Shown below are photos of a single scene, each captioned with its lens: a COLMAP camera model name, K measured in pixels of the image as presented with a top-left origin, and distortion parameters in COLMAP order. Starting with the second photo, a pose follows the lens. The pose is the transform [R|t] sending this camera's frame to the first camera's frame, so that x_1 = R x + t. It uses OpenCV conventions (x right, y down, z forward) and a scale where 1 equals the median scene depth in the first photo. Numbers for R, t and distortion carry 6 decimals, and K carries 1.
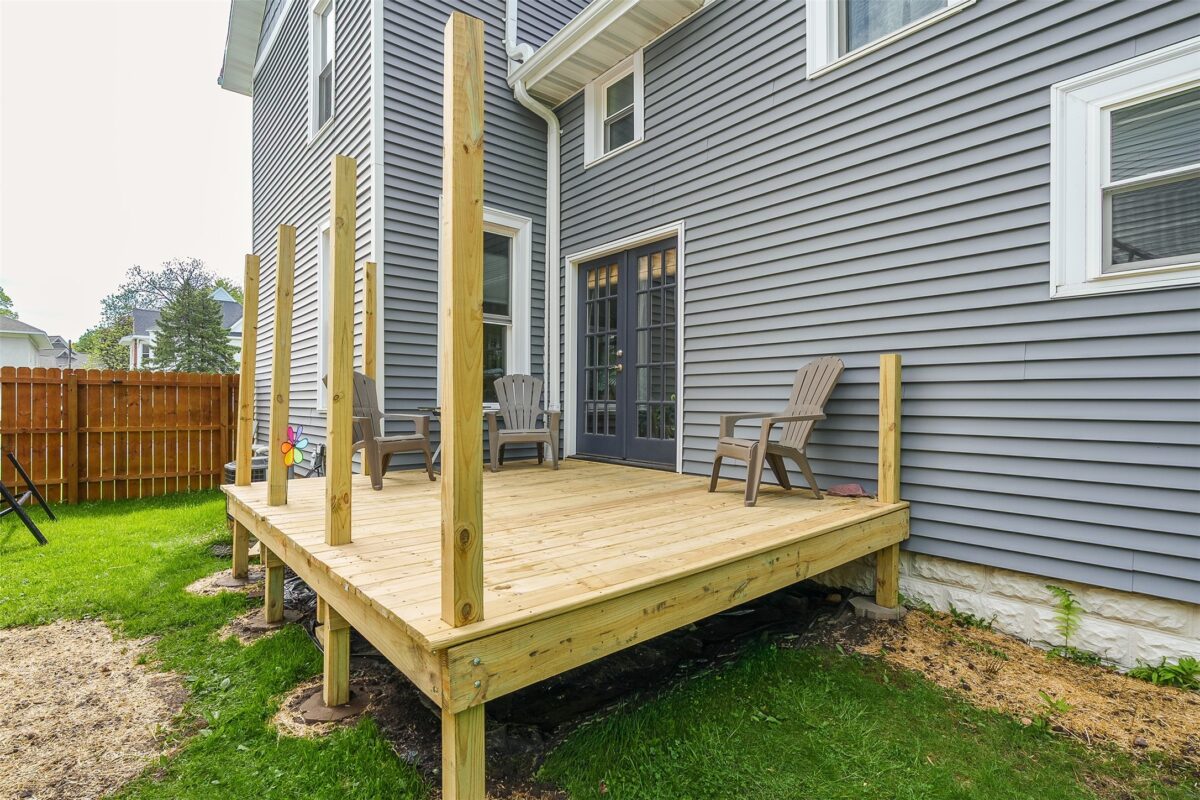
lens RADIAL K [[590.1, 0, 589.0], [0, 590.1, 404.1], [0, 0, 1]] dist [-0.018641, 0.009076]
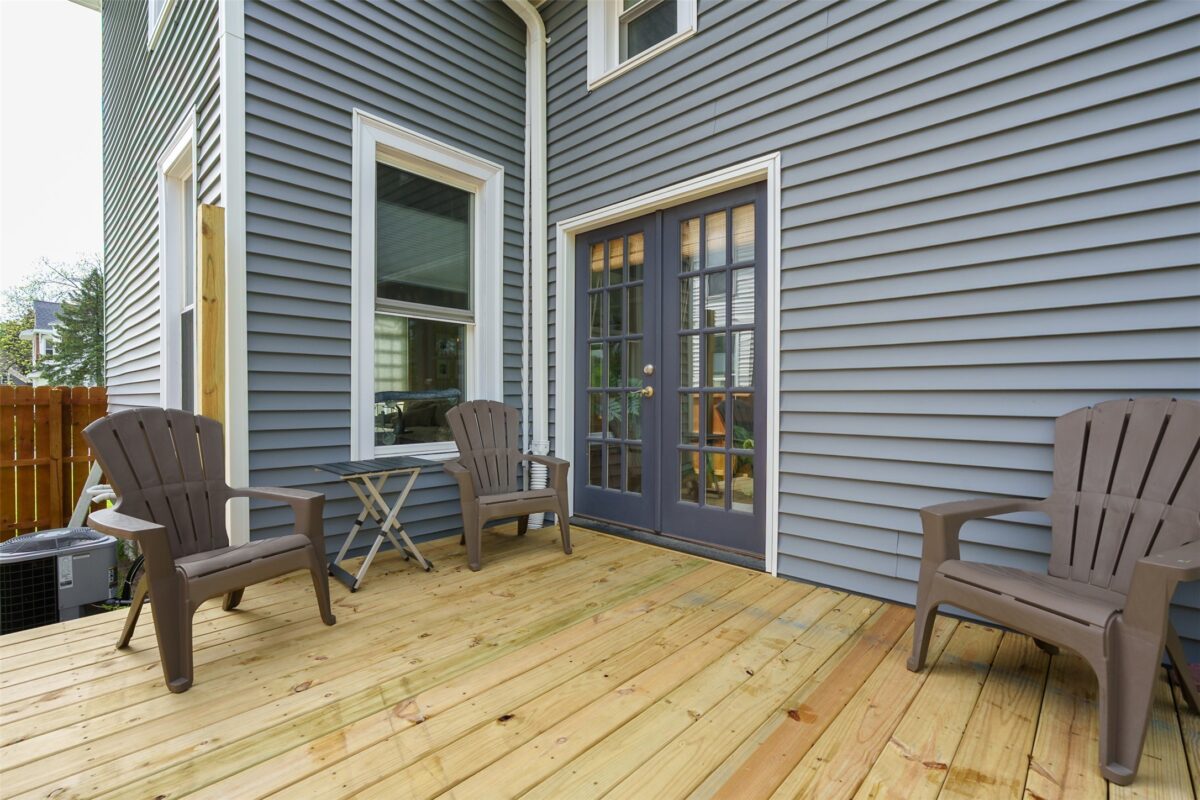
lens RADIAL K [[538.2, 0, 600.0], [0, 538.2, 400.0], [0, 0, 1]] dist [-0.014304, 0.003778]
pose [[0.990796, -0.004562, 0.135289, -0.078349], [0.003969, 0.999981, 0.004648, -0.053582], [-0.135308, -0.004068, 0.990795, 0.403846]]
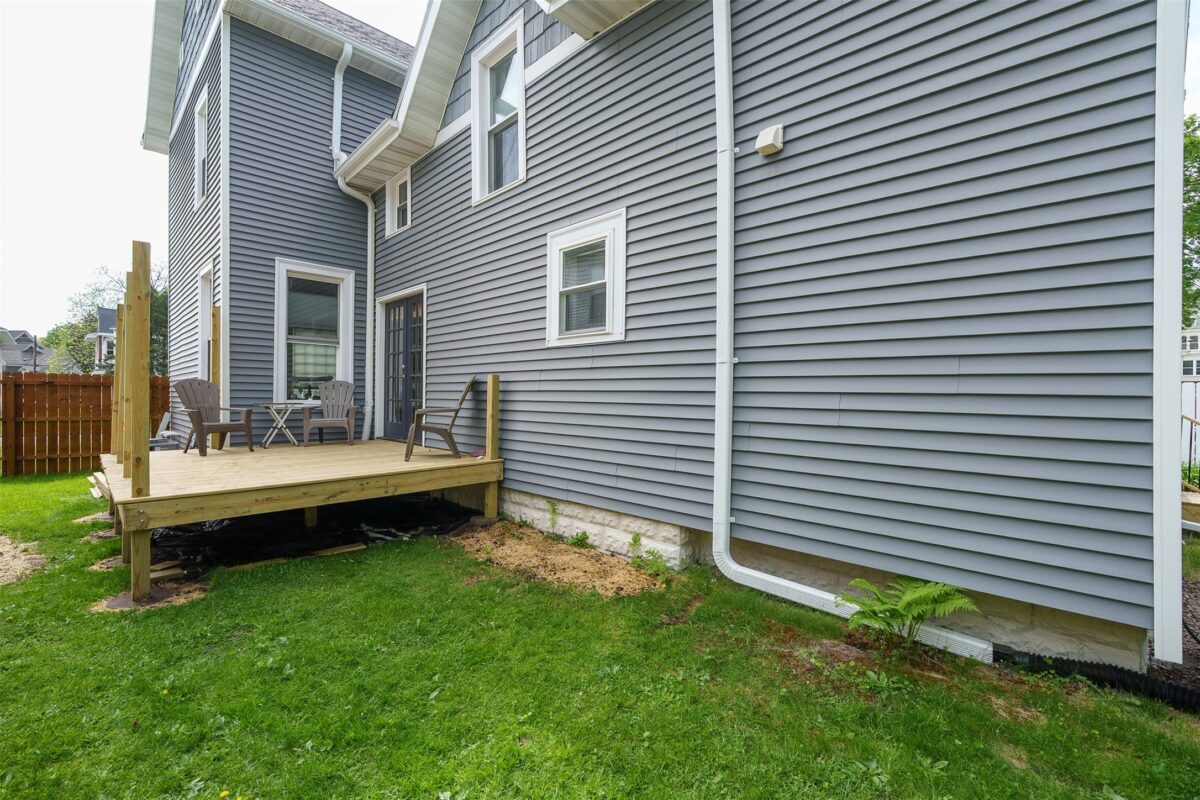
lens RADIAL K [[538.2, 0, 600.0], [0, 538.2, 400.0], [0, 0, 1]] dist [-0.014304, 0.003778]
pose [[0.996350, 0.003312, 0.085302, 0.412891], [-0.003582, 0.999989, 0.003015, -0.008981], [-0.085291, -0.003310, 0.996351, -0.370248]]
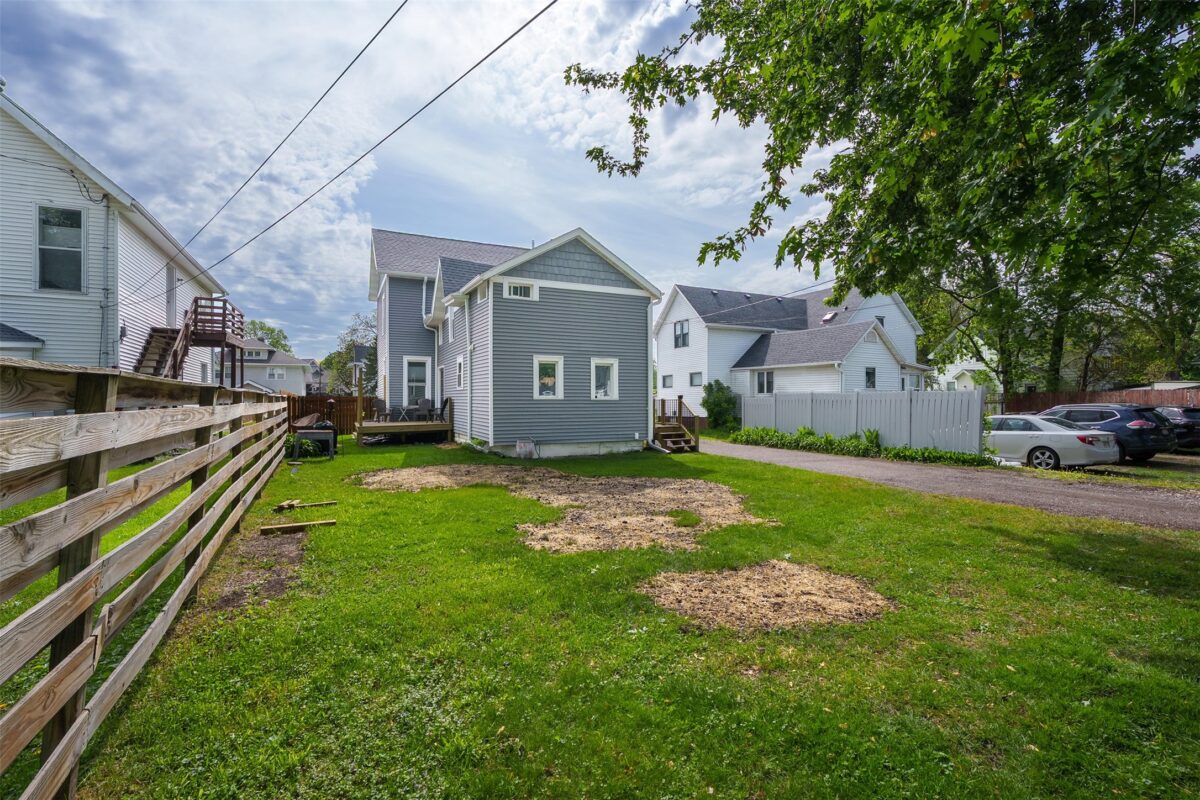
lens RADIAL K [[538.2, 0, 600.0], [0, 538.2, 400.0], [0, 0, 1]] dist [-0.014304, 0.003778]
pose [[0.971022, -0.008912, -0.238822, 1.898015], [0.007894, 0.999955, -0.005220, -0.009891], [0.238858, 0.003184, 0.971049, -2.239723]]
